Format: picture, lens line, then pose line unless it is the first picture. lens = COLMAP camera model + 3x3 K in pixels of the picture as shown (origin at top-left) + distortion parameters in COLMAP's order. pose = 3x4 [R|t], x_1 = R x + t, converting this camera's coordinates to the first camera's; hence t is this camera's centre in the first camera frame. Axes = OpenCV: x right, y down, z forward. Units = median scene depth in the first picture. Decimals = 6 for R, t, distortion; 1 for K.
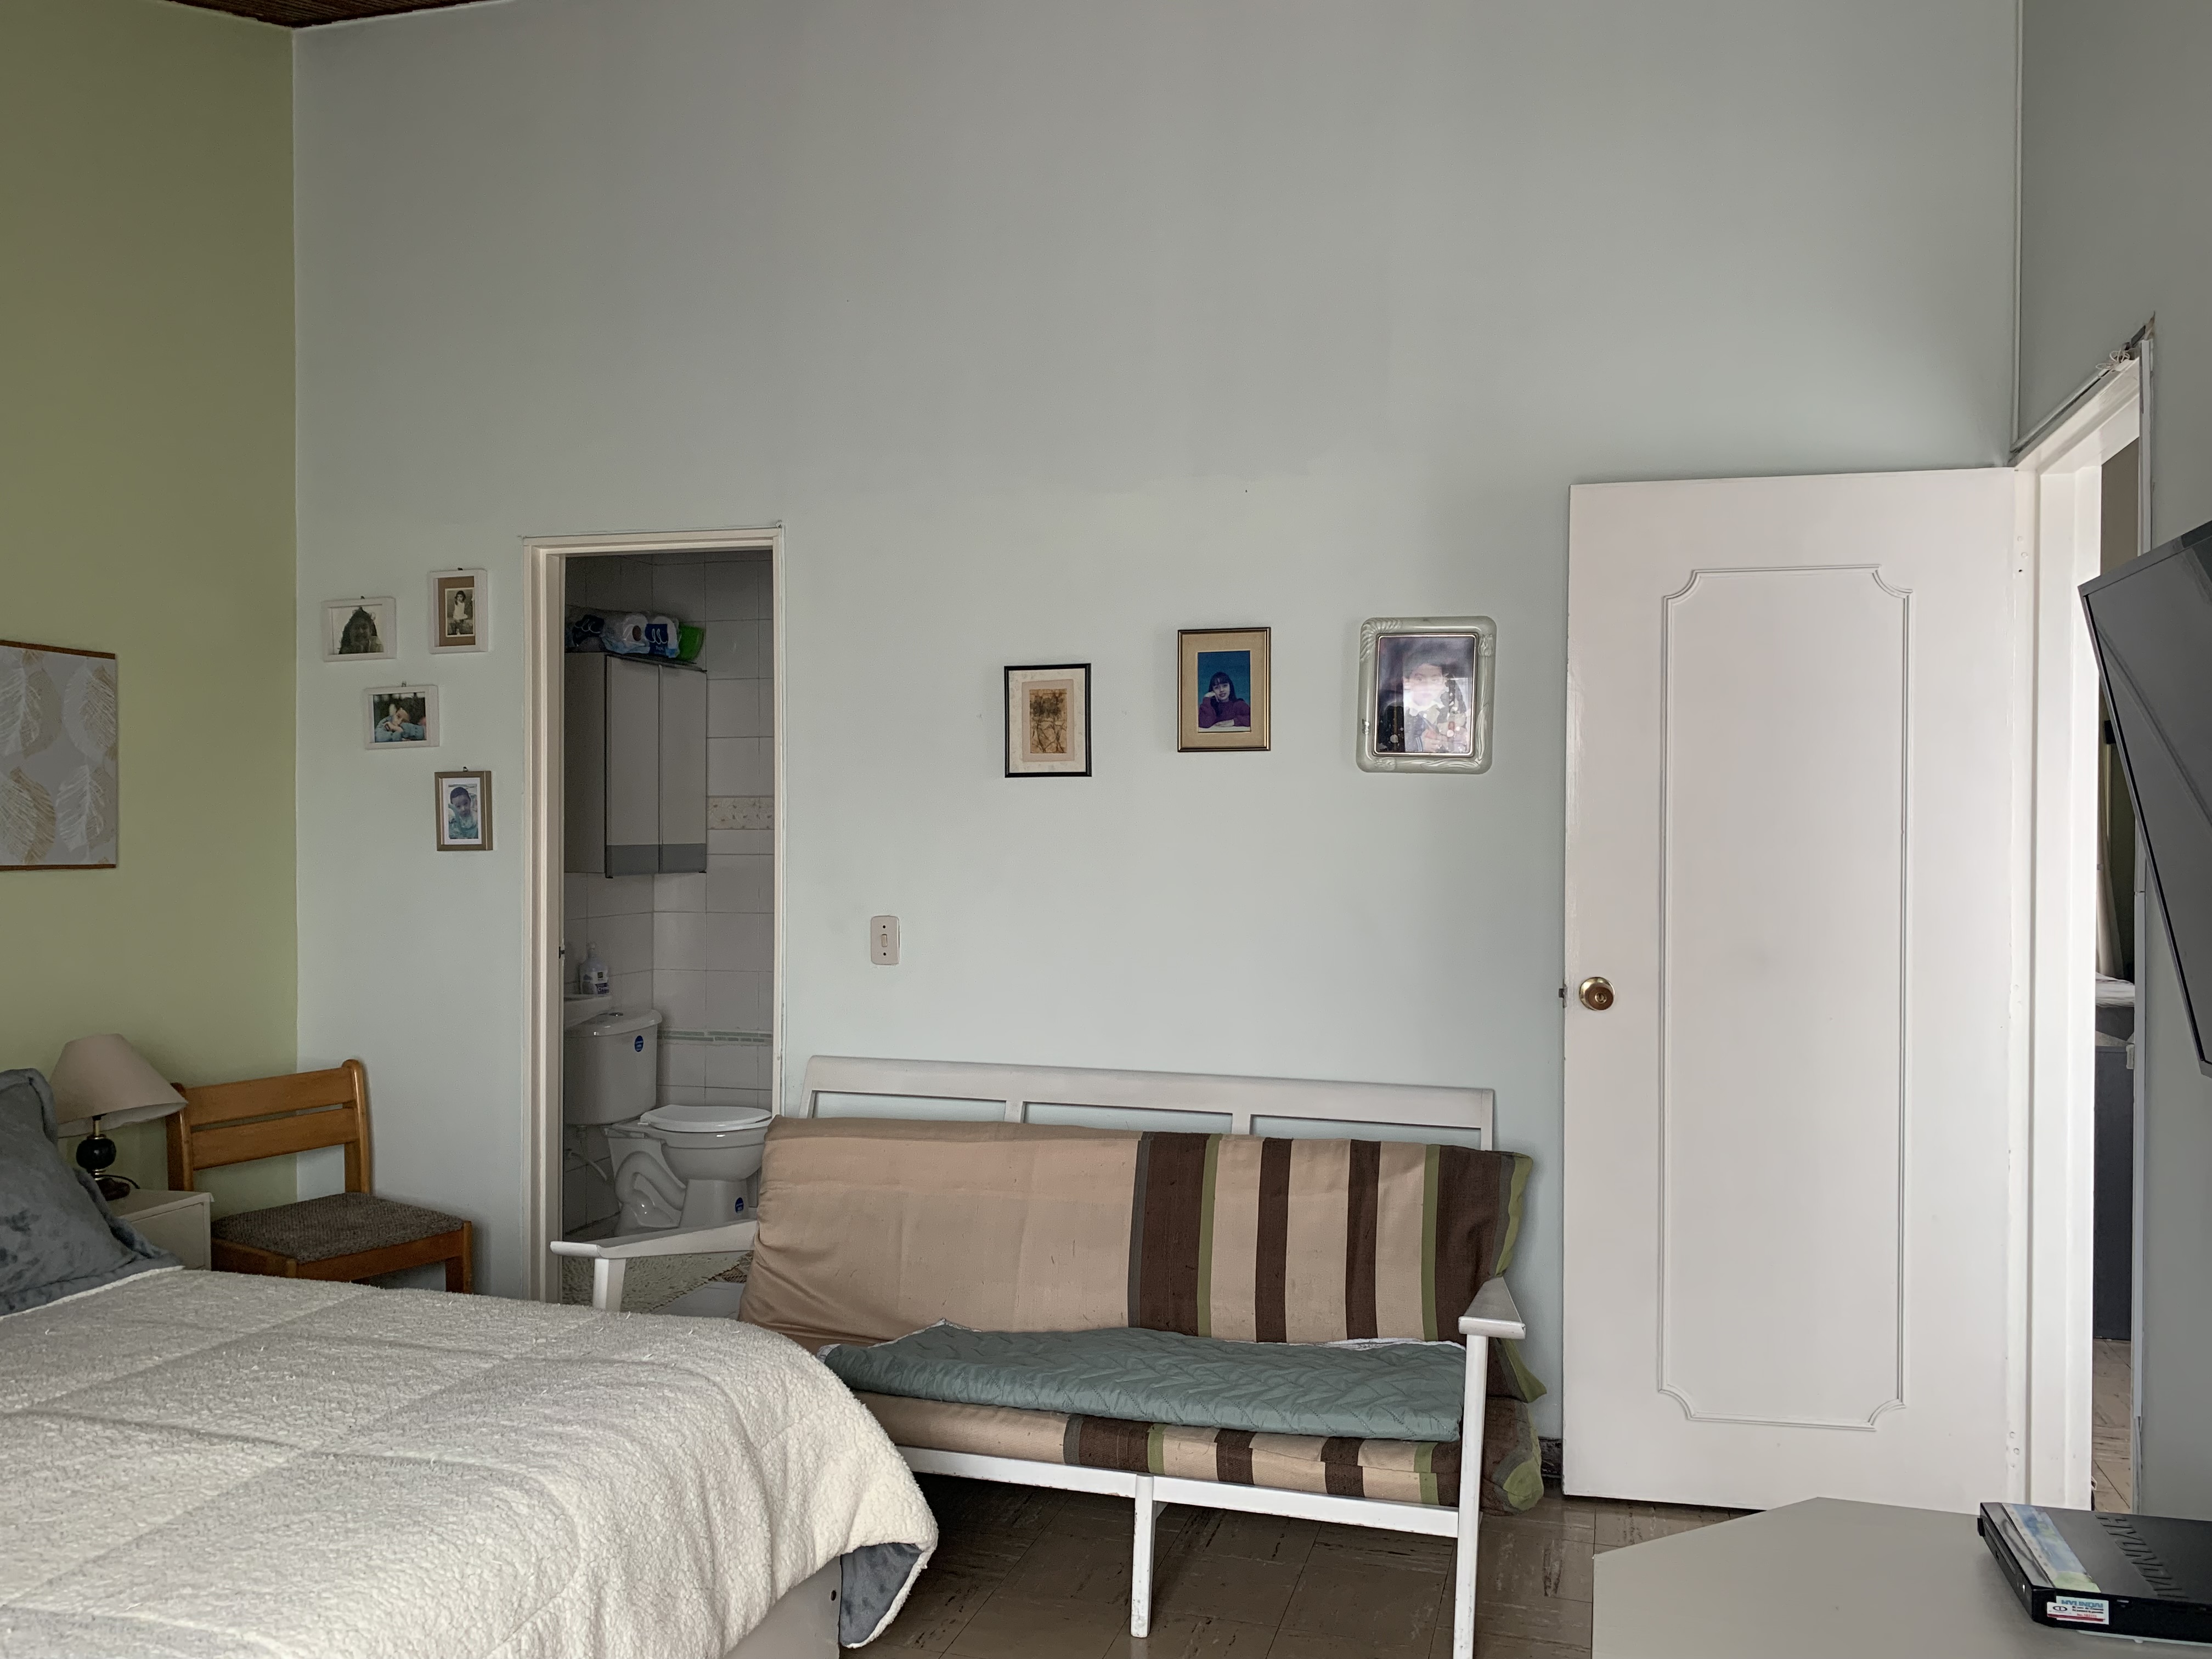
lens RADIAL K [[1689.0, 0, 1079.8], [0, 1689.0, 815.2], [0, 0, 1]] dist [0.017126, -0.013642]
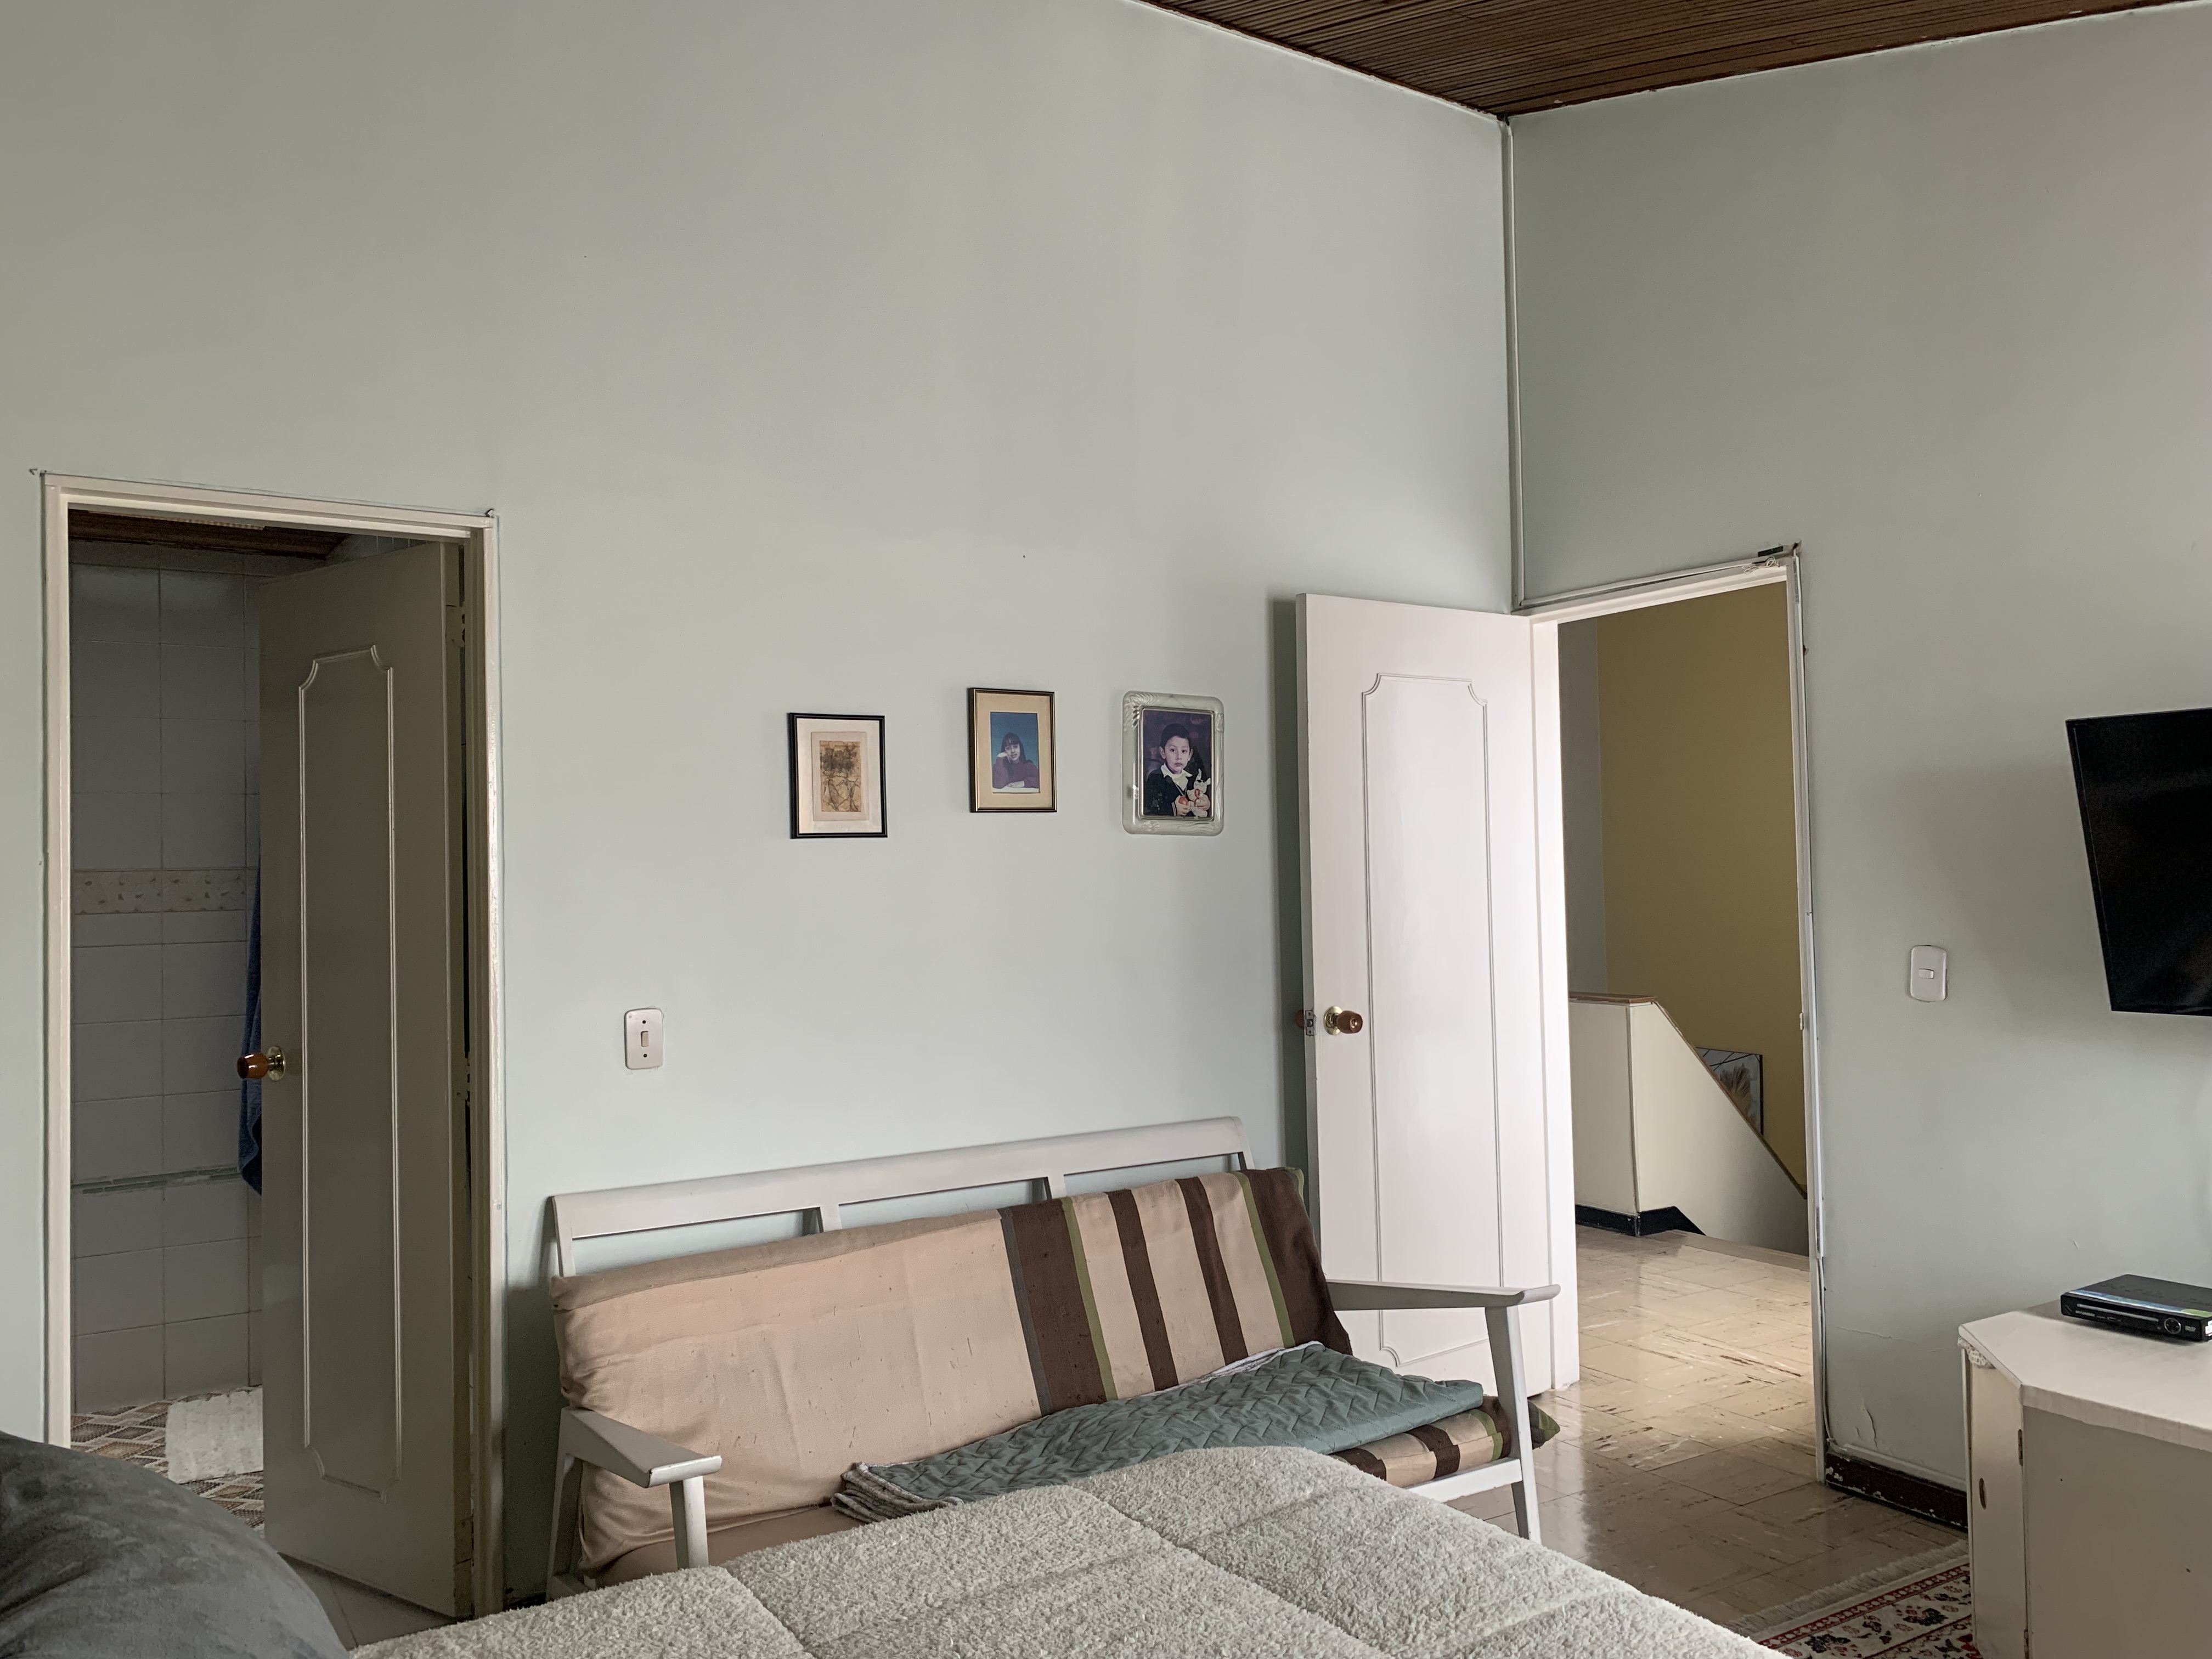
lens RADIAL K [[1689.0, 0, 1079.8], [0, 1689.0, 815.2], [0, 0, 1]] dist [0.017126, -0.013642]
pose [[0.654763, 0.014978, 0.755686, -0.638206], [0.020819, 0.999067, -0.037840, 0.002080], [-0.755547, 0.040509, 0.653840, 0.322241]]
